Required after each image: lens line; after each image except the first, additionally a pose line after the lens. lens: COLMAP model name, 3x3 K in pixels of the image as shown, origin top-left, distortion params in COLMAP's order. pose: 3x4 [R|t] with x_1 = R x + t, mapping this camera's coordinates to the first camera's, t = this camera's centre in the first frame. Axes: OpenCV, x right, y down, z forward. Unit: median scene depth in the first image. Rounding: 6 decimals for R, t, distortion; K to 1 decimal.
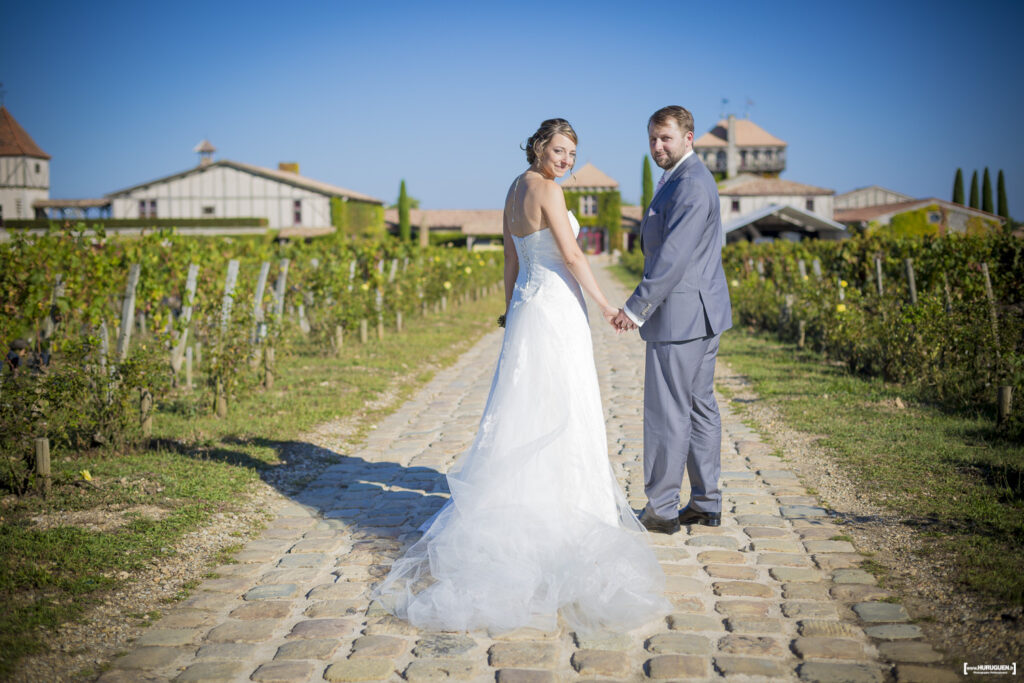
lens RADIAL K [[1469.7, 0, 511.6], [0, 1469.7, 344.0], [0, 0, 1]] dist [-0.001915, 0.000000]
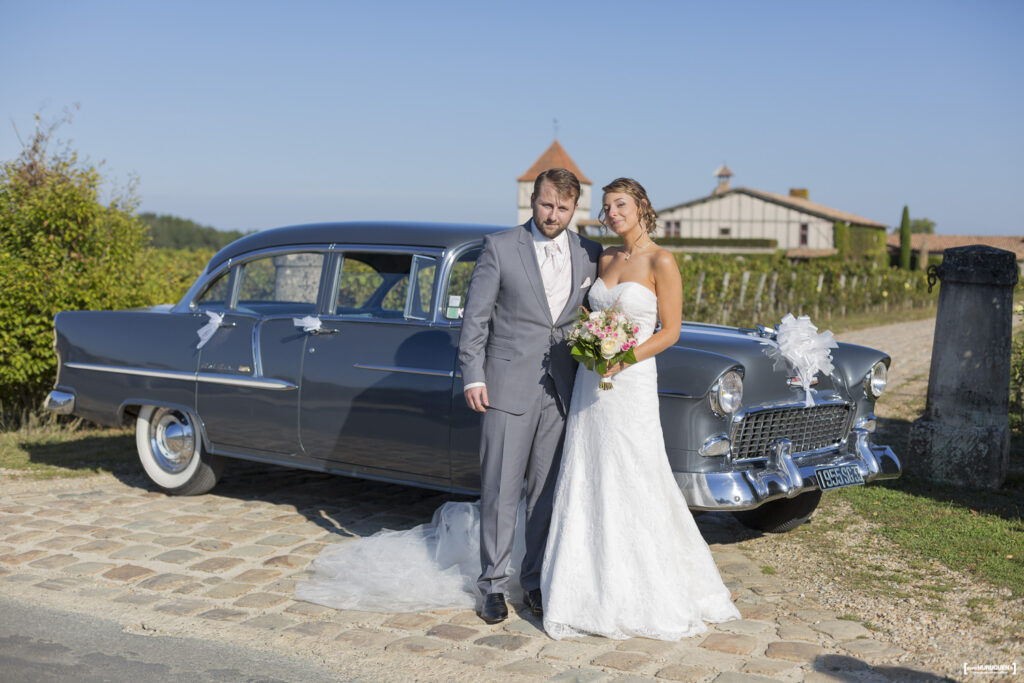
lens RADIAL K [[1469.7, 0, 516.7], [0, 1469.7, 338.6], [0, 0, 1]] dist [-0.001915, 0.000000]
pose [[0.942252, 0.046364, -0.331680, 0.194722], [-0.051641, 0.998640, -0.007110, 0.069070], [0.330900, 0.023827, 0.943365, -1.050963]]
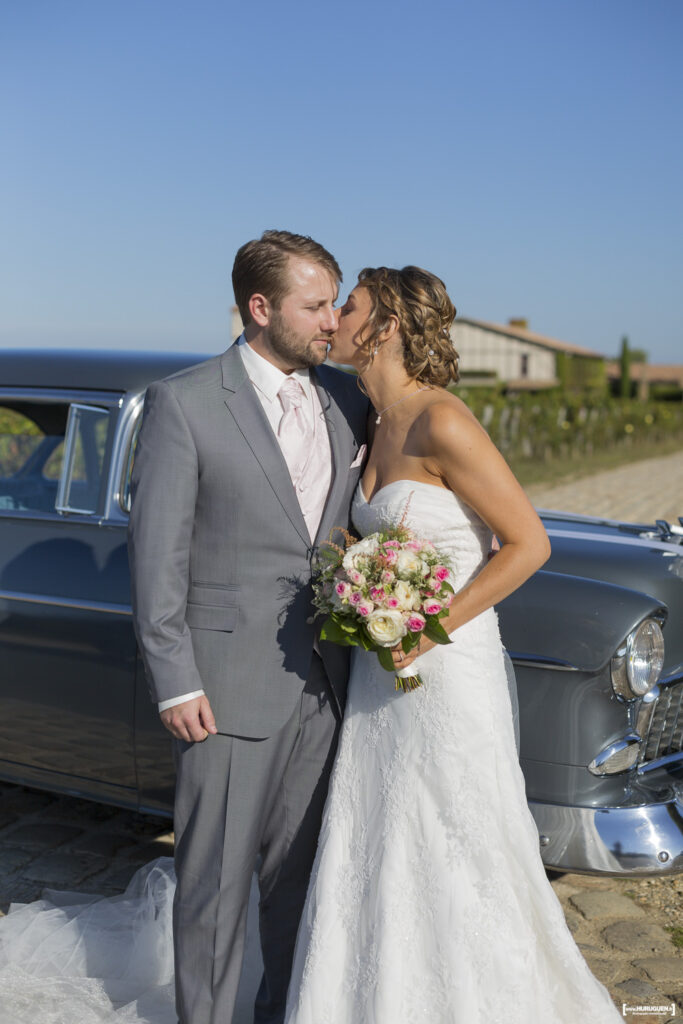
lens RADIAL K [[1469.7, 0, 335.4], [0, 1469.7, 516.4], [0, 0, 1]] dist [-0.001915, 0.000000]
pose [[0.963391, 0.043896, -0.264482, 0.116060], [-0.039937, 0.998995, 0.020330, 0.051991], [0.265109, -0.009023, 0.964176, -0.833293]]
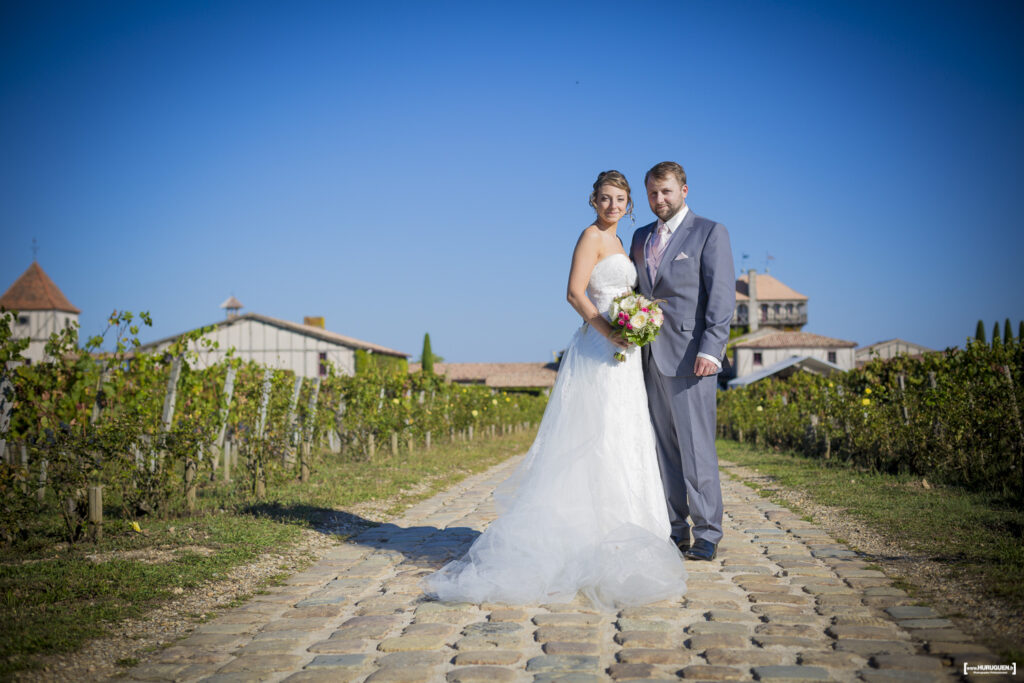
lens RADIAL K [[1469.7, 0, 511.9], [0, 1469.7, 343.3], [0, 0, 1]] dist [-0.001915, 0.000000]
pose [[0.999884, -0.002519, -0.015004, -0.005266], [0.000888, 0.994184, -0.107690, 0.040044], [0.015188, 0.107664, 0.994071, -0.019325]]
